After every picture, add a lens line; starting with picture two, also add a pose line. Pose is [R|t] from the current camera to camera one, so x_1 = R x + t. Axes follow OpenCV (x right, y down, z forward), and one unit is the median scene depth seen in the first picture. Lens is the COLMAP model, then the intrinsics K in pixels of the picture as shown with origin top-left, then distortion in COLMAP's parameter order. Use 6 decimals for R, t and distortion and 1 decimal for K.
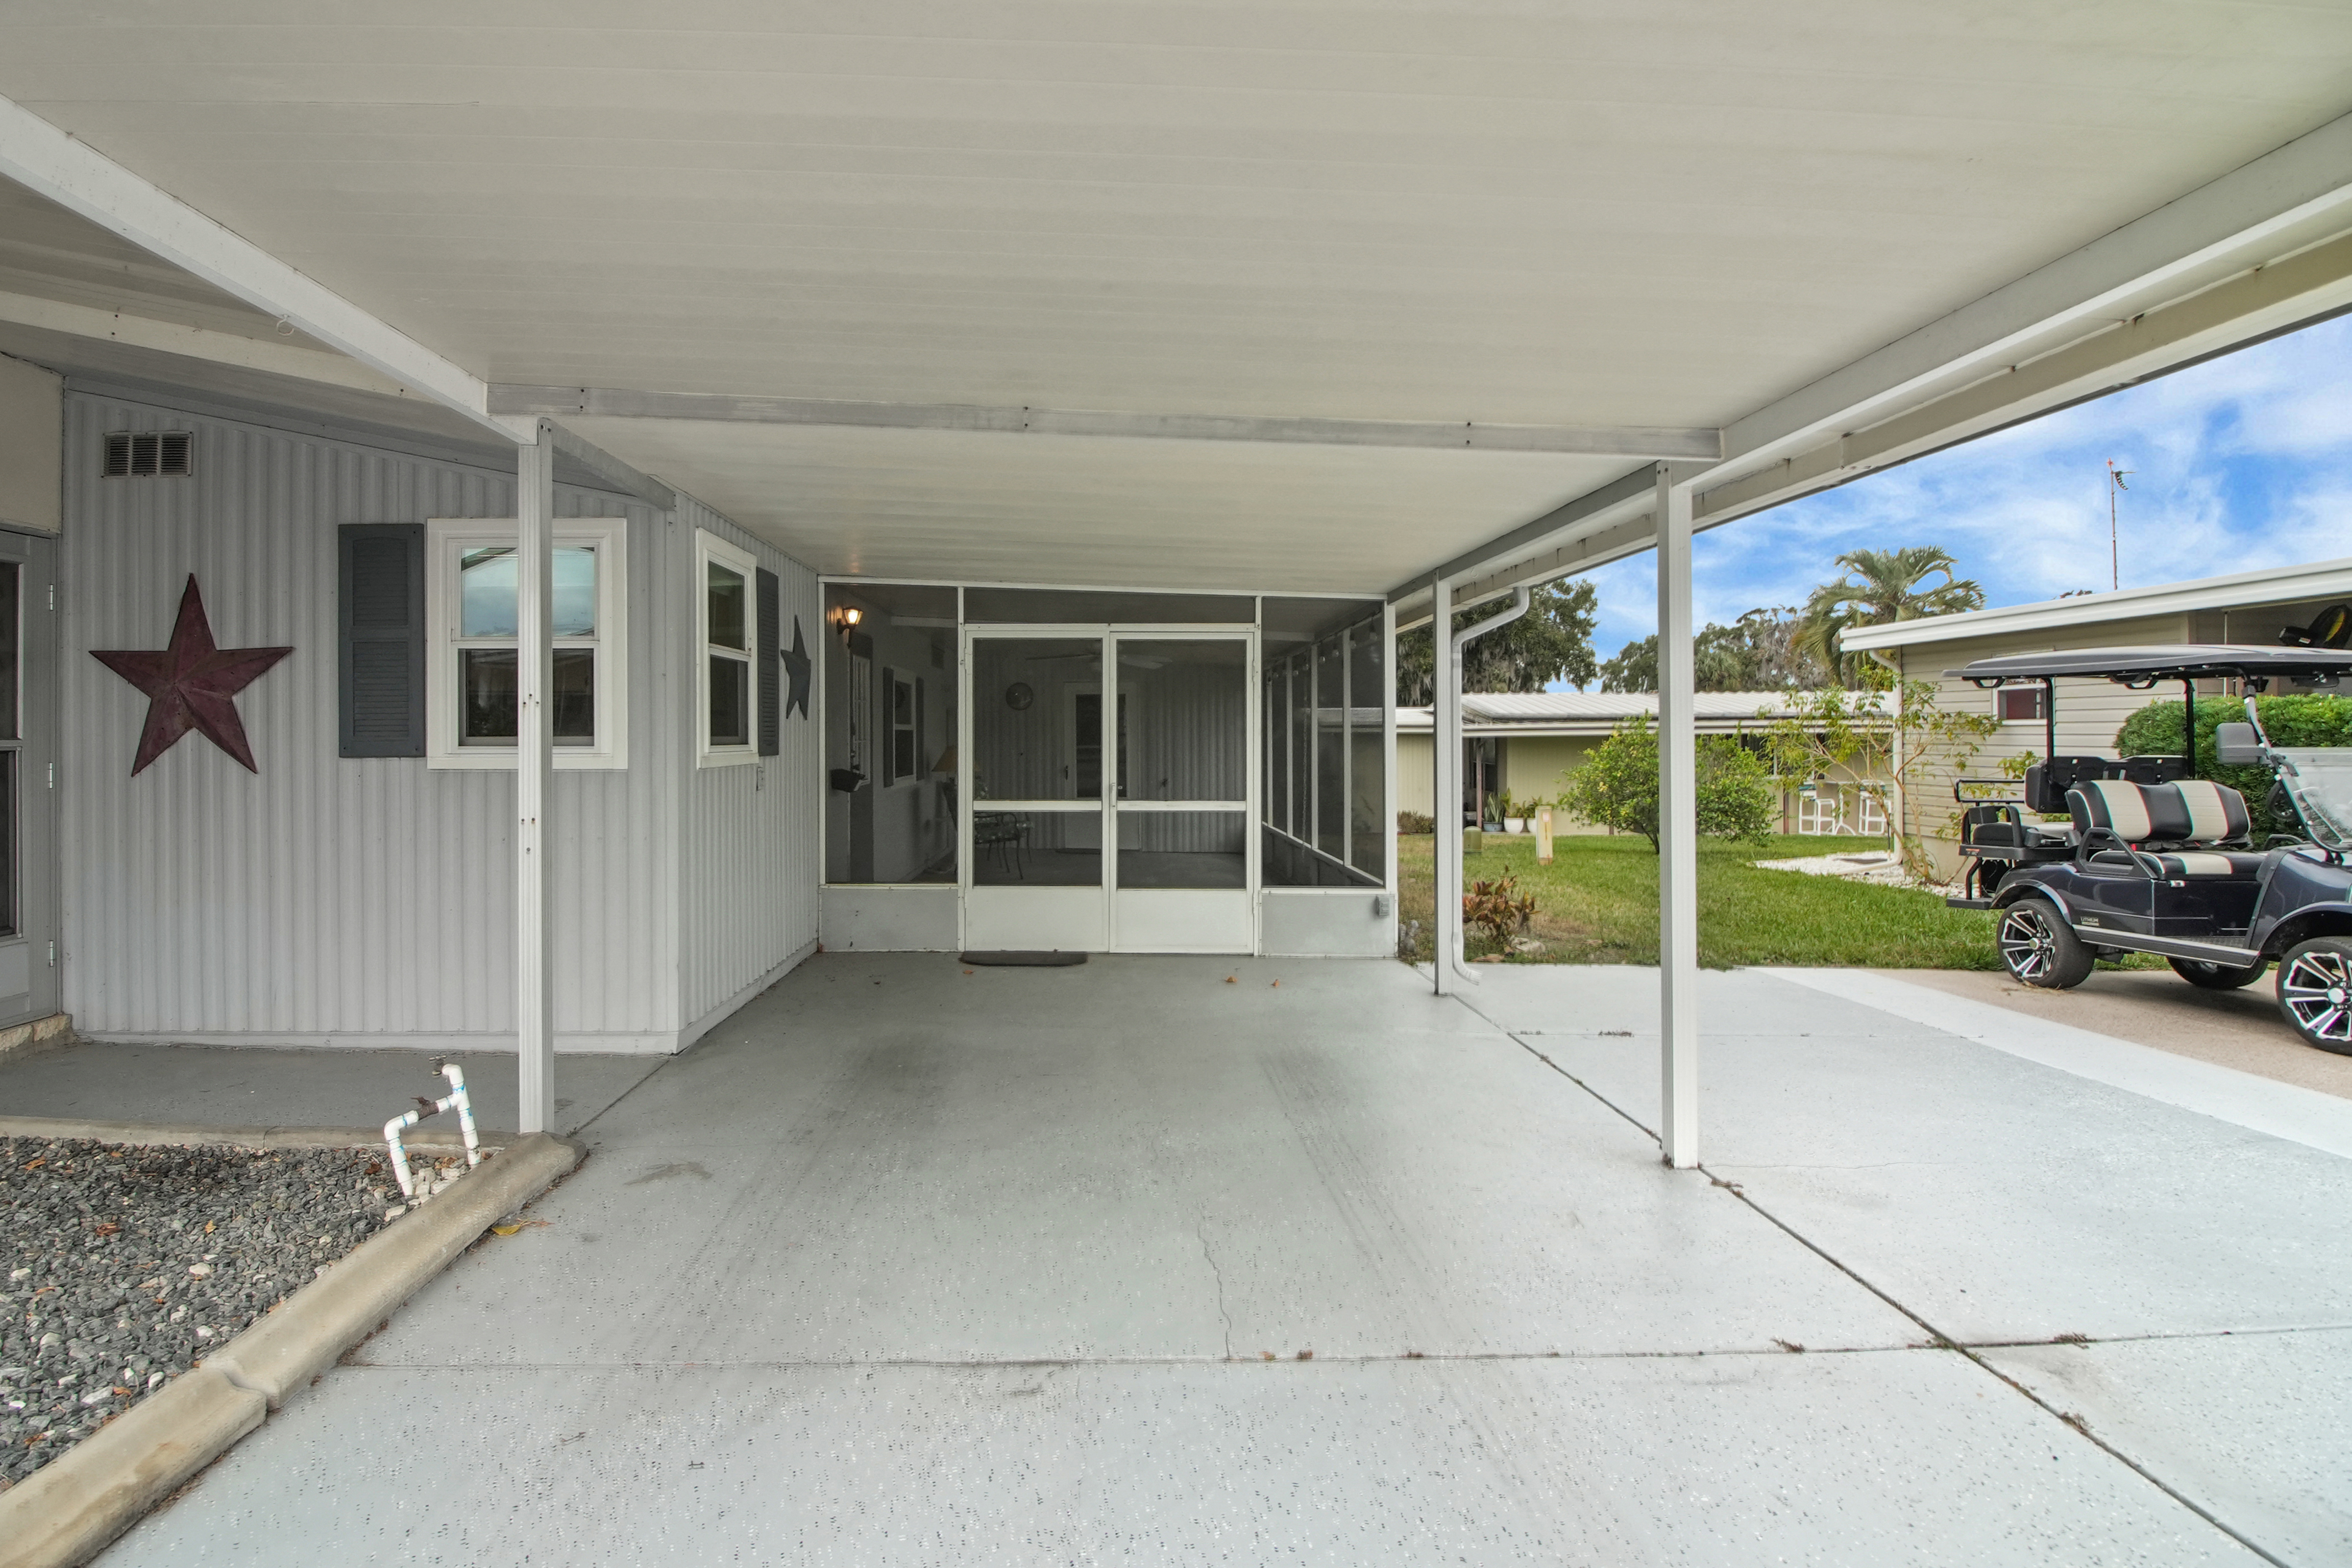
lens RADIAL K [[1149.2, 0, 1098.8], [0, 1149.2, 723.0], [0, 0, 1]] dist [-0.017856, -0.001348]
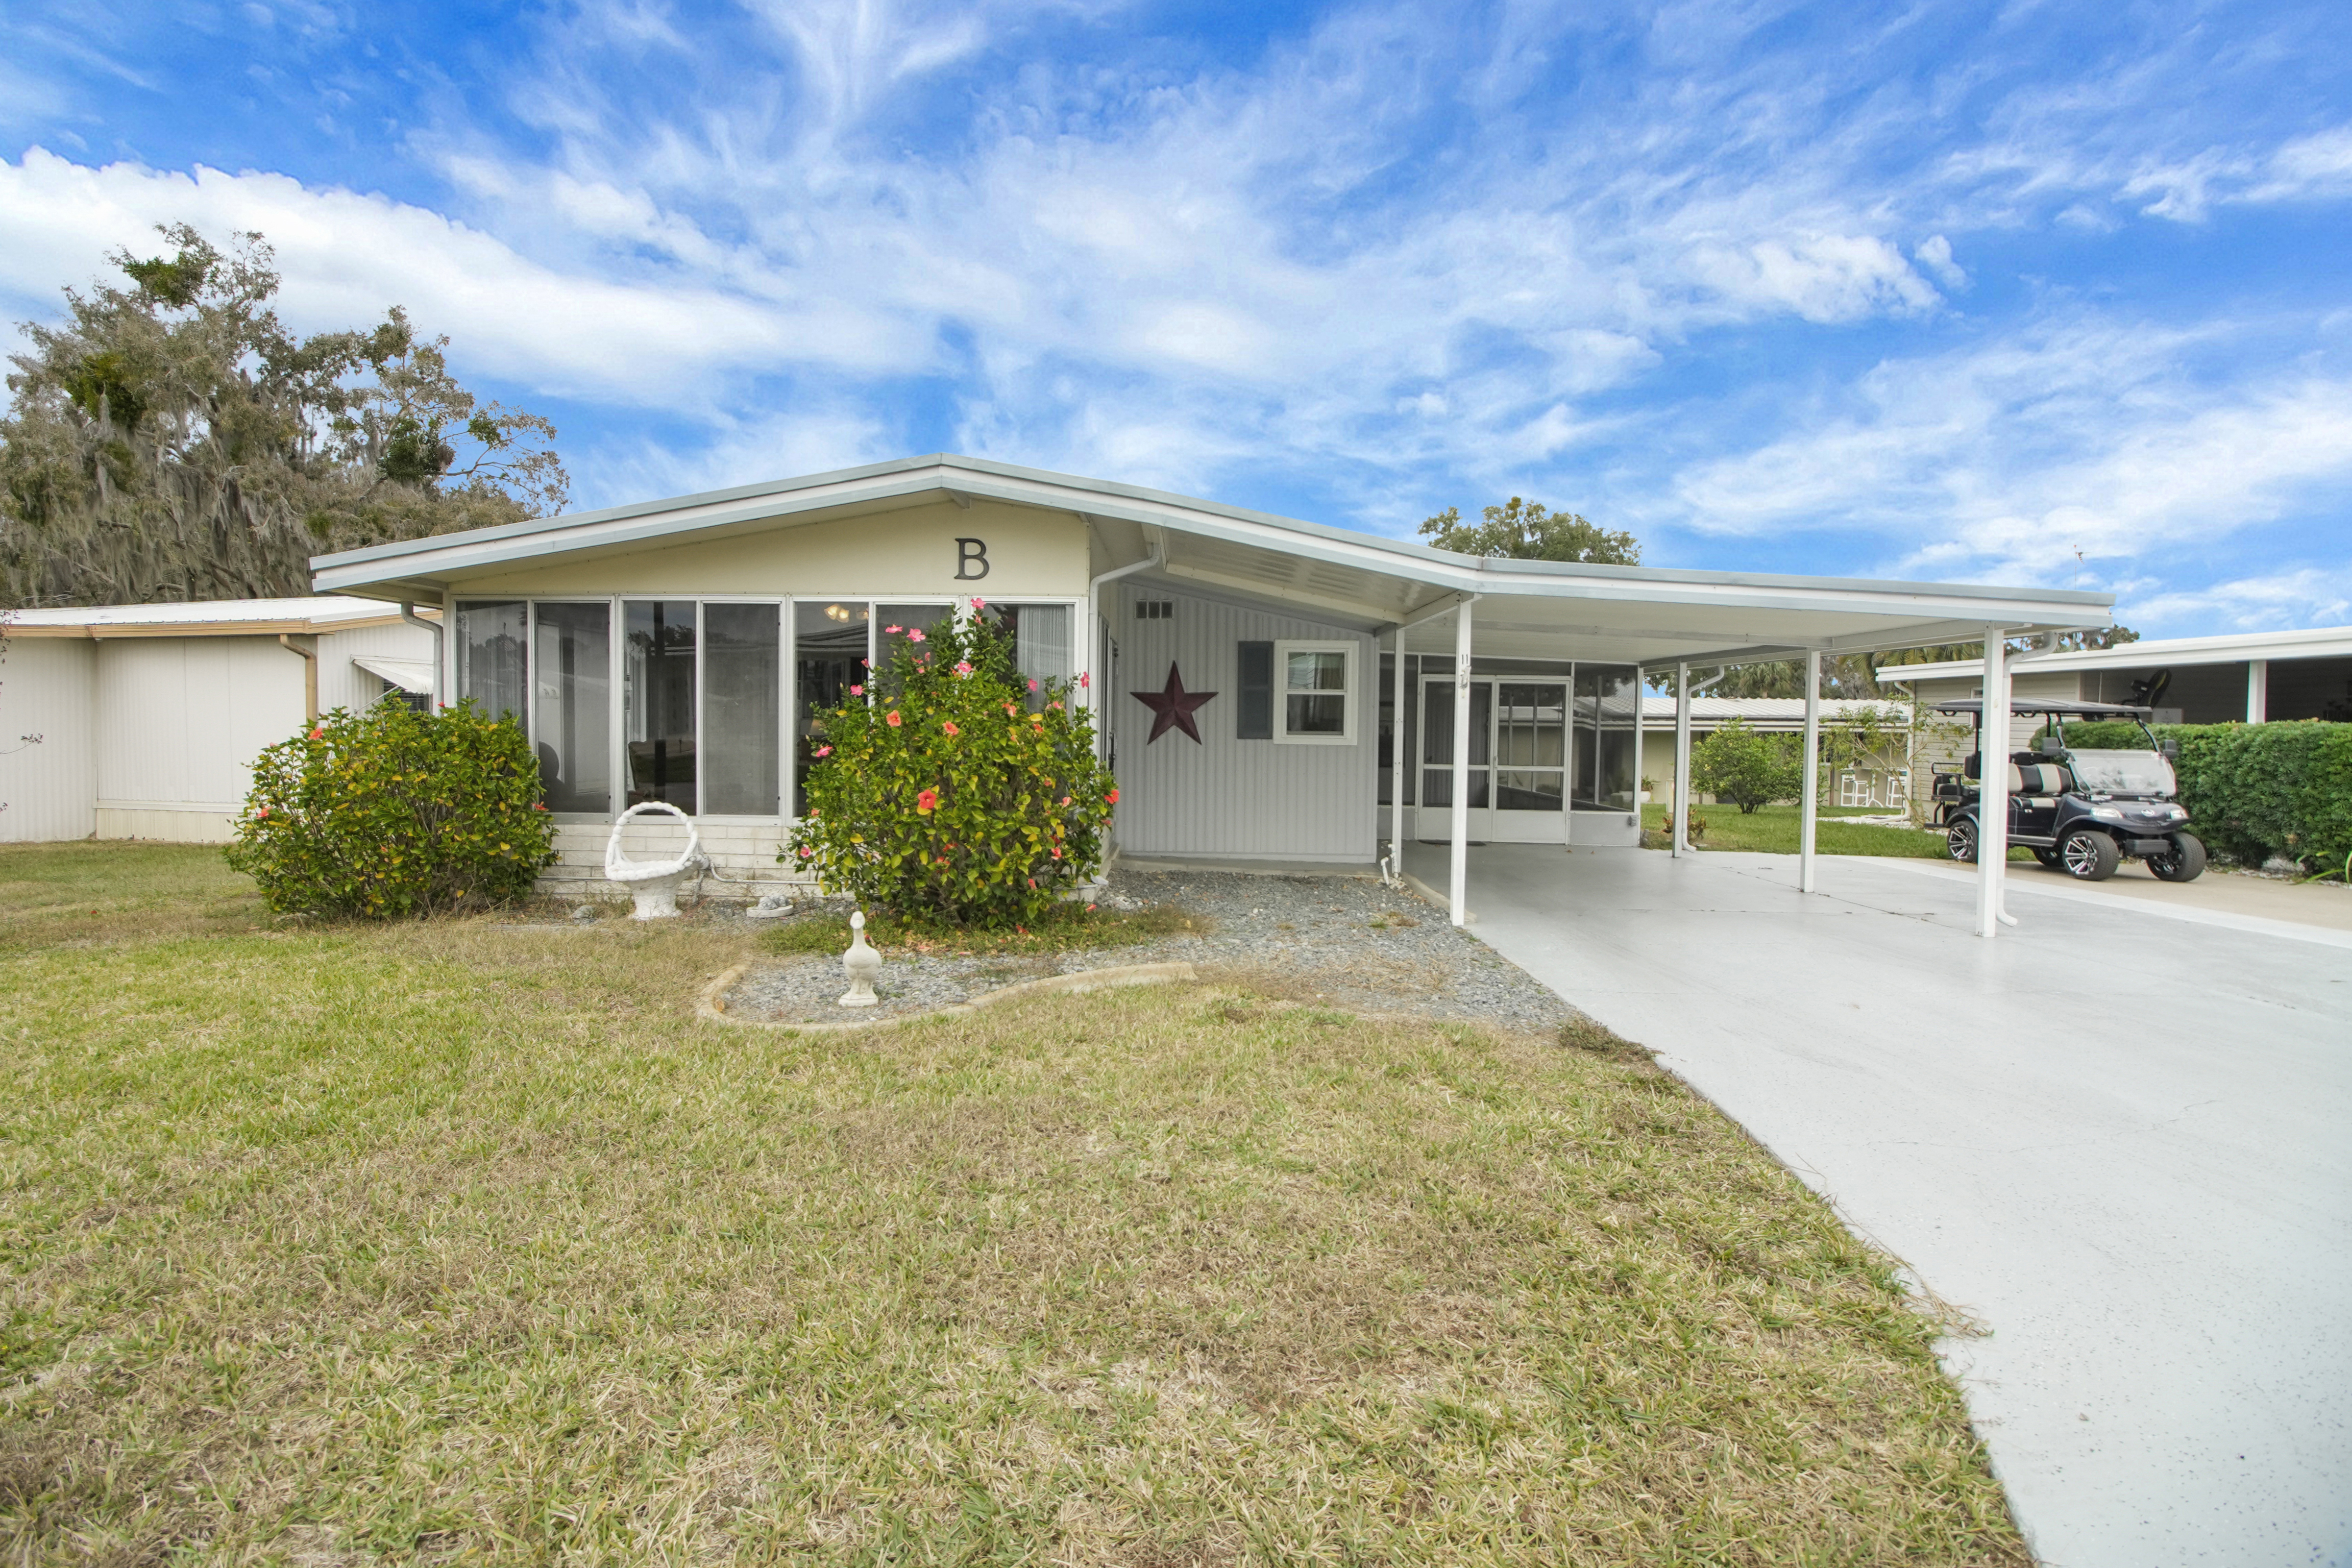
lens RADIAL K [[1052.9, 0, 1164.1], [0, 1052.9, 738.7], [0, 0, 1]] dist [-0.001529, -0.010424]
pose [[0.999658, 0.016860, -0.019973, -0.645216], [-0.016250, 0.999408, 0.030308, -0.028857], [0.020472, -0.029973, 0.999341, -1.010660]]
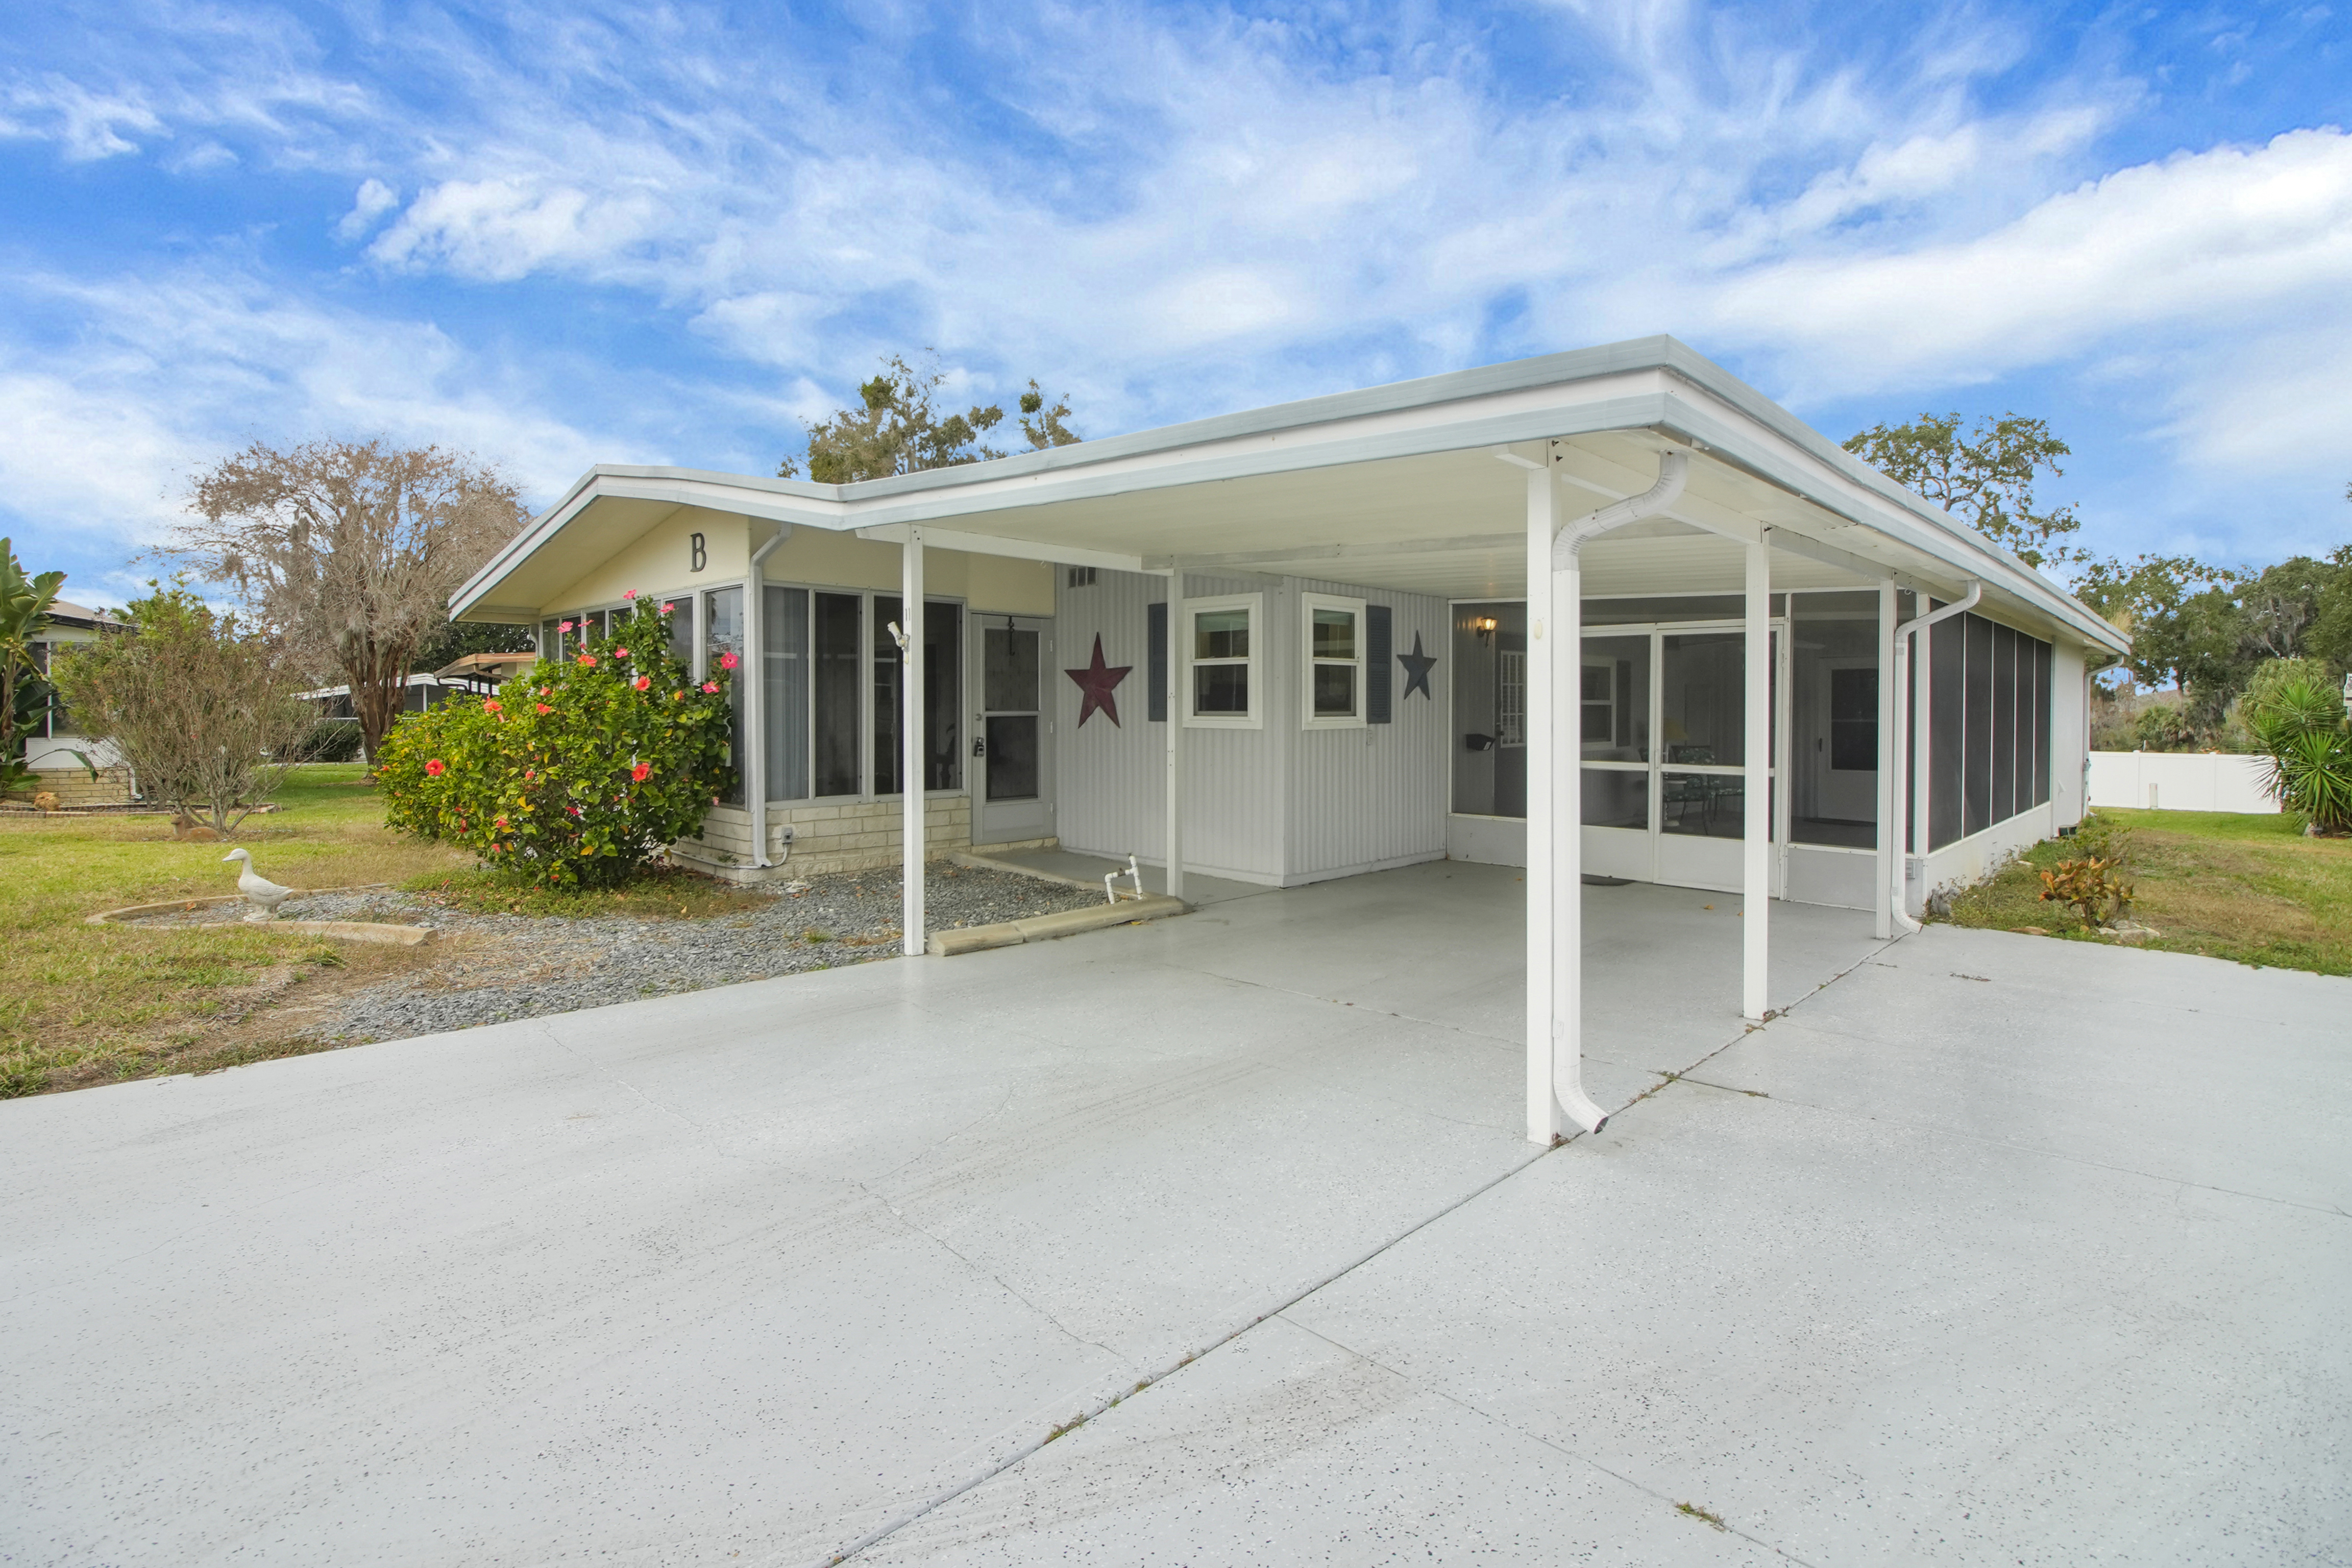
lens RADIAL K [[1121.0, 0, 1162.0], [0, 1121.0, 711.3], [0, 0, 1]] dist [-0.010130, -0.005165]
pose [[0.712397, 0.008275, -0.701728, 0.610322], [0.004934, 0.999847, 0.016799, -0.016164], [0.701759, -0.015430, 0.712247, -0.322462]]
